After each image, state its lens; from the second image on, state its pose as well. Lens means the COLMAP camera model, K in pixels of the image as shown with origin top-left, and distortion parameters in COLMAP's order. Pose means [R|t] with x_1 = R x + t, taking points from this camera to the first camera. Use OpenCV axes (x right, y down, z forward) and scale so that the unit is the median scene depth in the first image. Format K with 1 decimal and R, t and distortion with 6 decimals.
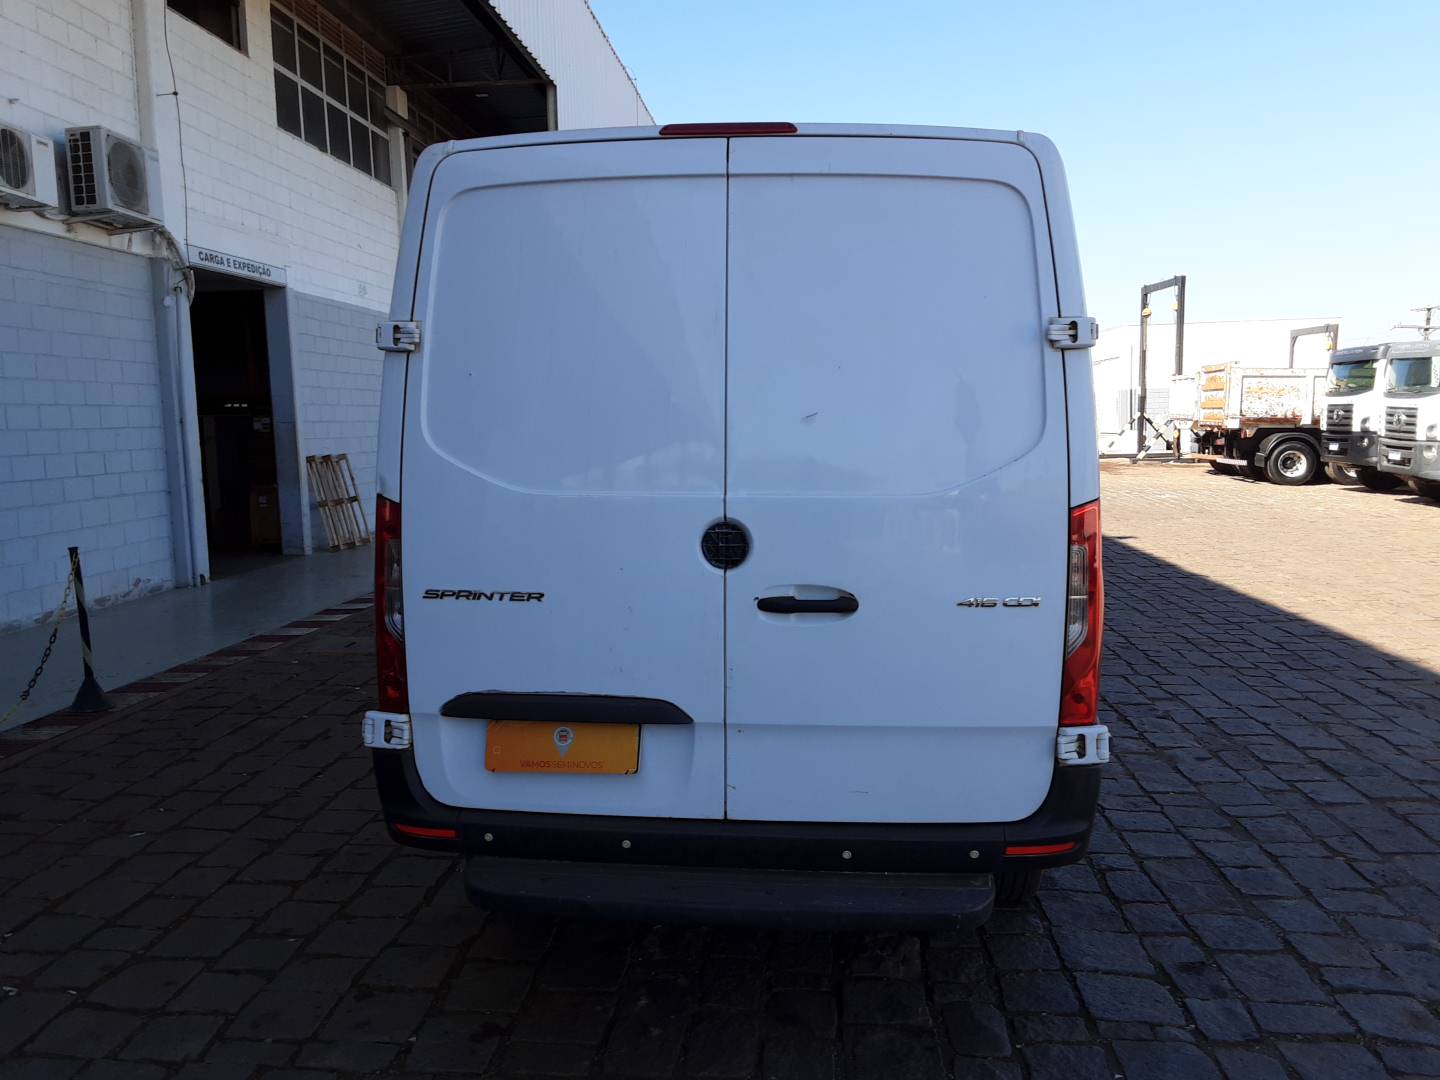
lens RADIAL K [[1179.5, 0, 733.9], [0, 1179.5, 532.3], [0, 0, 1]] dist [0.050305, -0.079745]
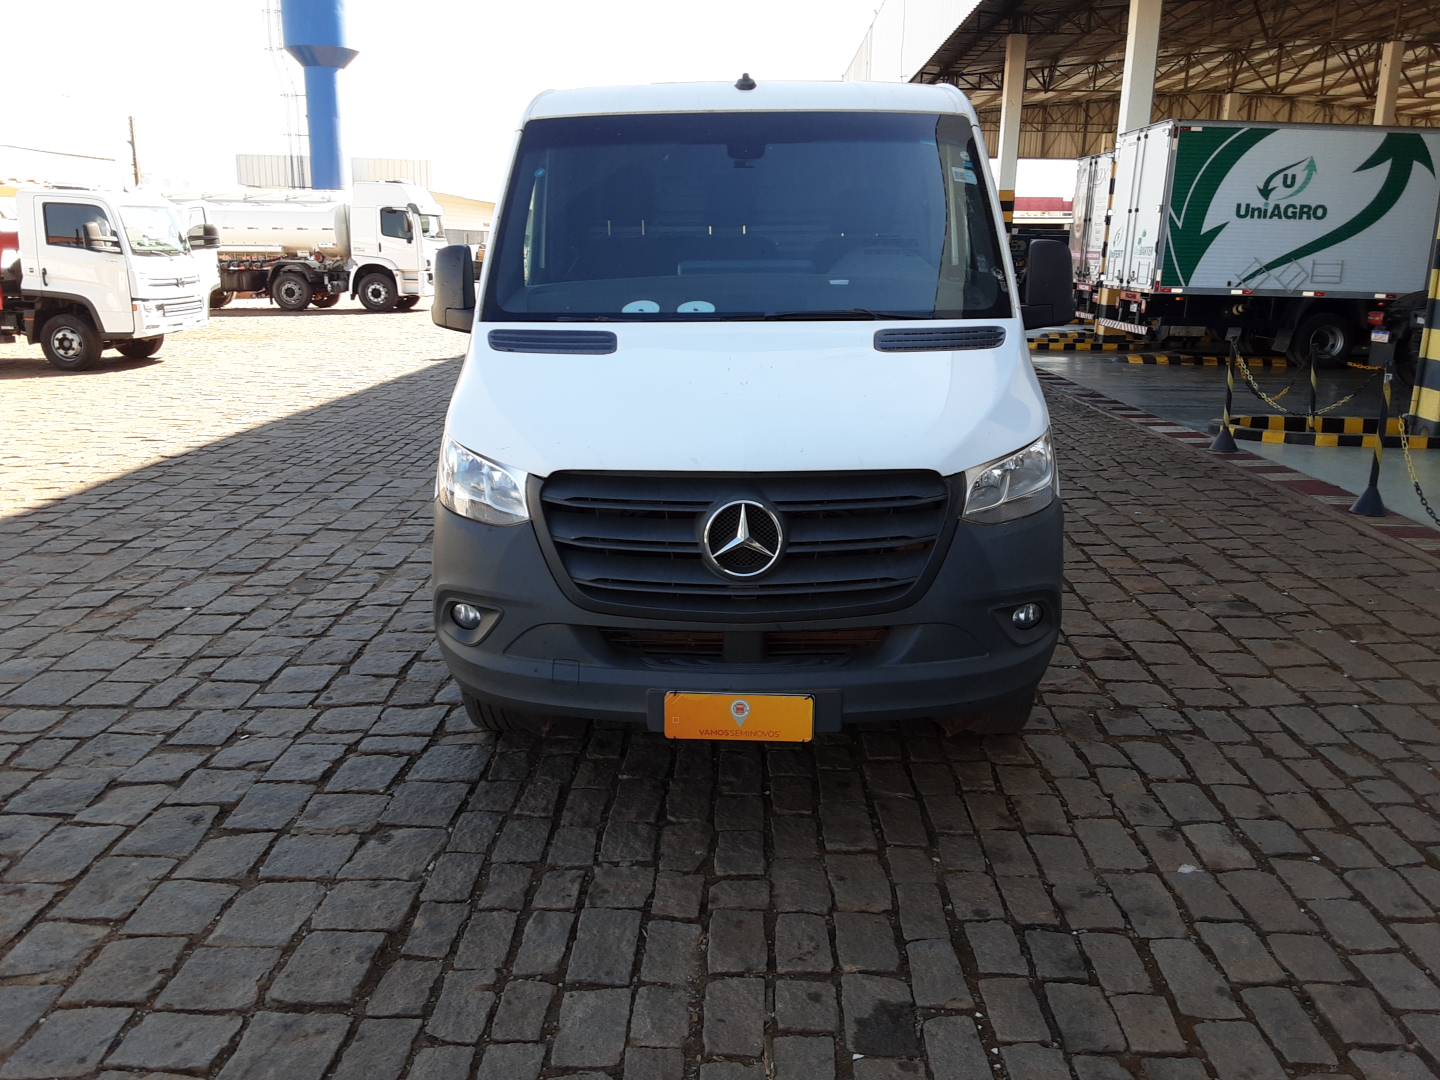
lens RADIAL K [[1179.5, 0, 723.9], [0, 1179.5, 535.0], [0, 0, 1]] dist [0.050305, -0.079745]
pose [[-0.999219, 0.016505, -0.035907, 0.090290], [0.003785, 0.944397, 0.328787, -0.193703], [0.039337, 0.328394, -0.943721, 1.961154]]
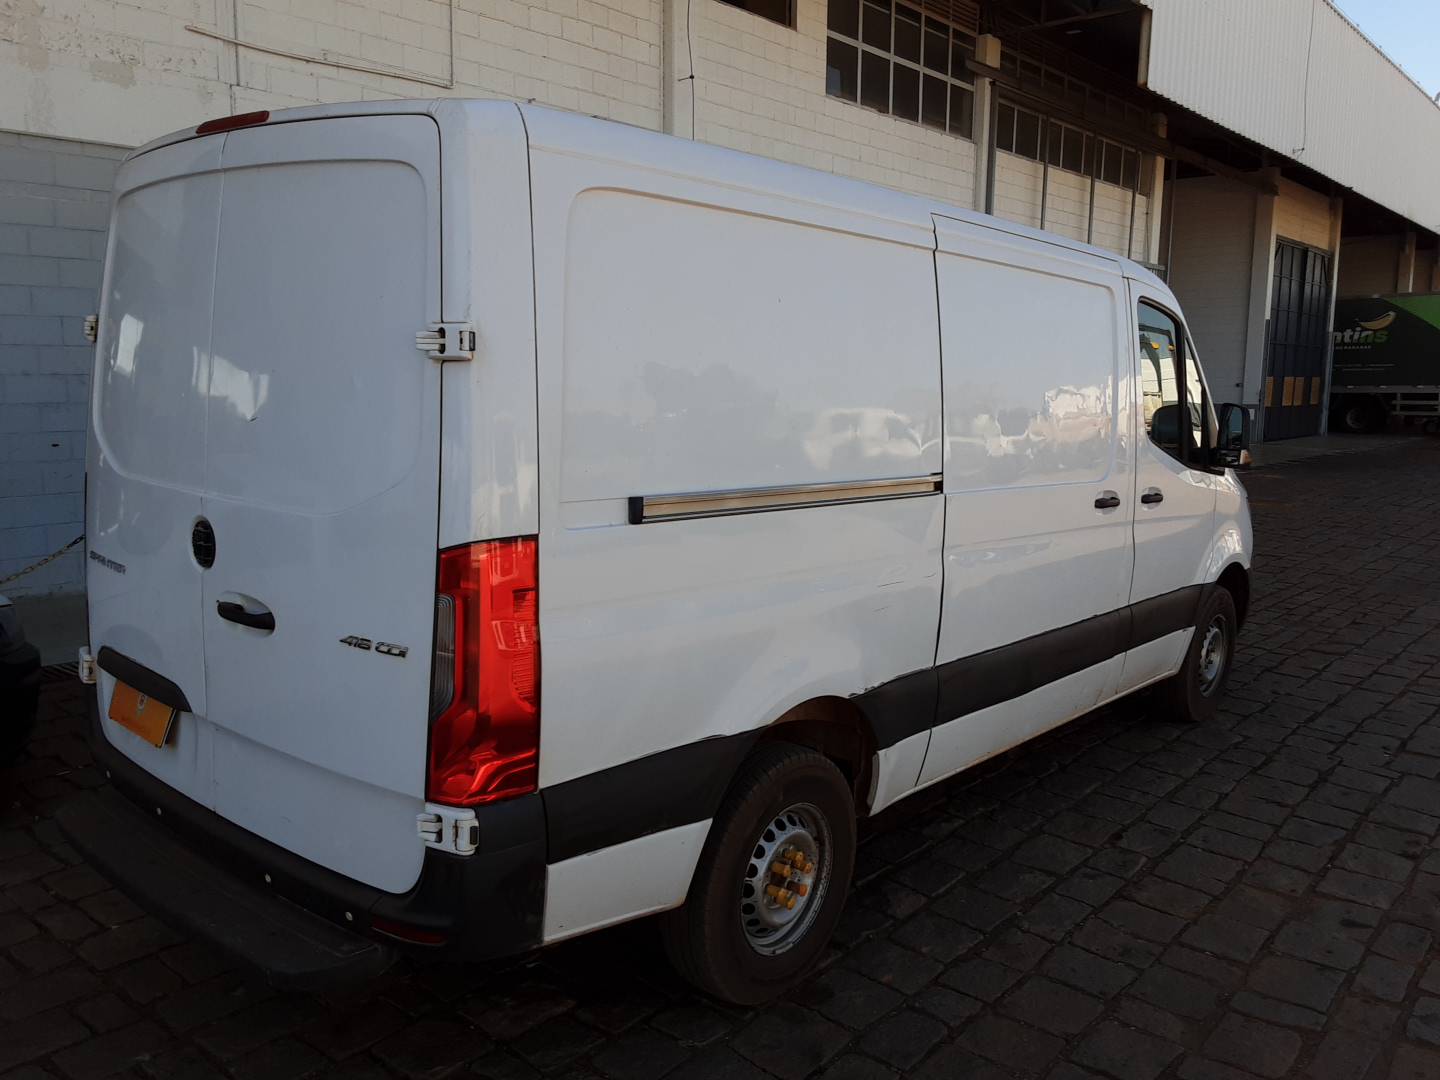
lens RADIAL K [[1179.5, 0, 735.6], [0, 1179.5, 548.5], [0, 0, 1]] dist [0.050305, -0.079745]
pose [[0.809290, 0.120606, -0.574895, 0.459384], [-0.088137, 0.992547, 0.084152, -0.054424], [0.580760, -0.017434, 0.813888, 0.213516]]
